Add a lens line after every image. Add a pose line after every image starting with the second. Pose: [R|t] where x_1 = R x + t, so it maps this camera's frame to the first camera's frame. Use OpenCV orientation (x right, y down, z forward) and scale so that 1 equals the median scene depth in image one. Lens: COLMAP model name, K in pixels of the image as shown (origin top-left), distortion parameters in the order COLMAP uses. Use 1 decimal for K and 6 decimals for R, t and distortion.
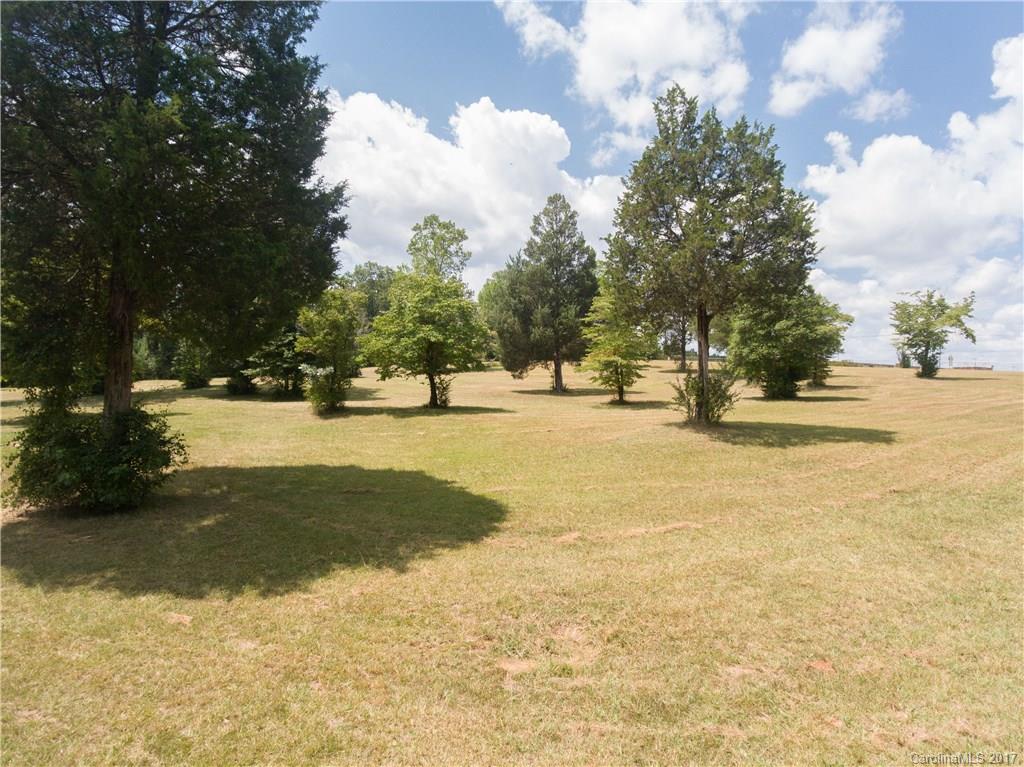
lens RADIAL K [[604.3, 0, 517.4], [0, 604.3, 365.0], [0, 0, 1]] dist [-0.000178, -0.004095]
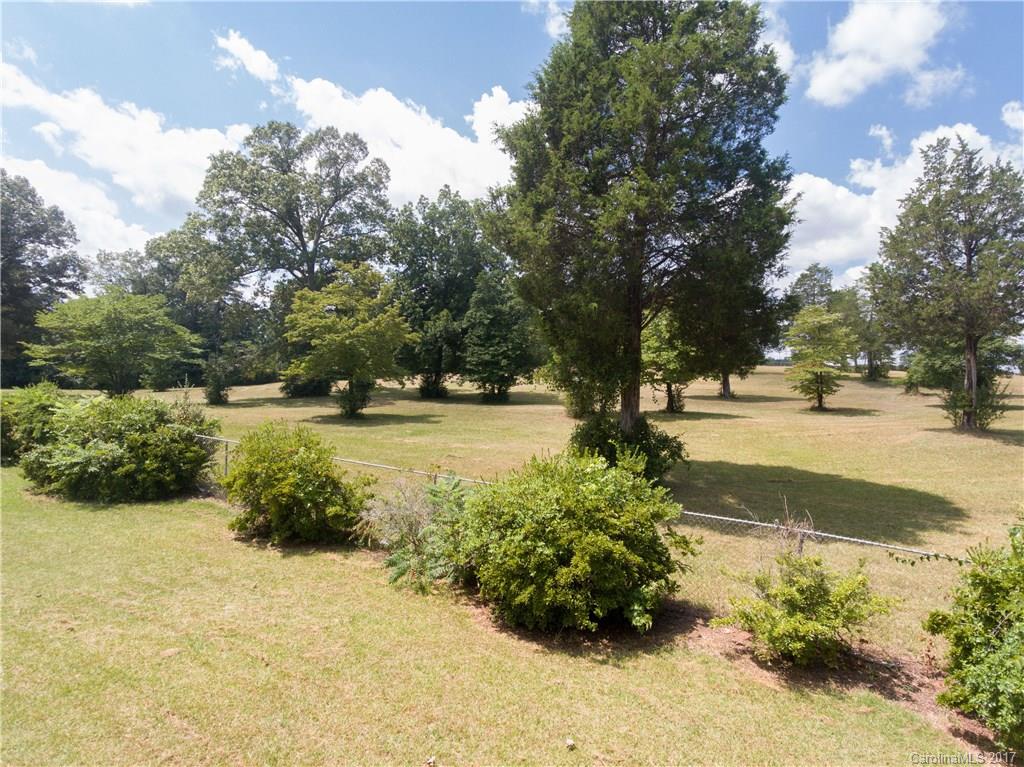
lens RADIAL K [[604.3, 0, 517.9], [0, 604.3, 380.1], [0, 0, 1]] dist [-0.000178, -0.004095]
pose [[0.997847, 0.007742, -0.065122, -0.309376], [-0.006216, 0.999702, 0.023602, -0.013334], [0.065285, -0.023147, 0.997598, -0.134643]]
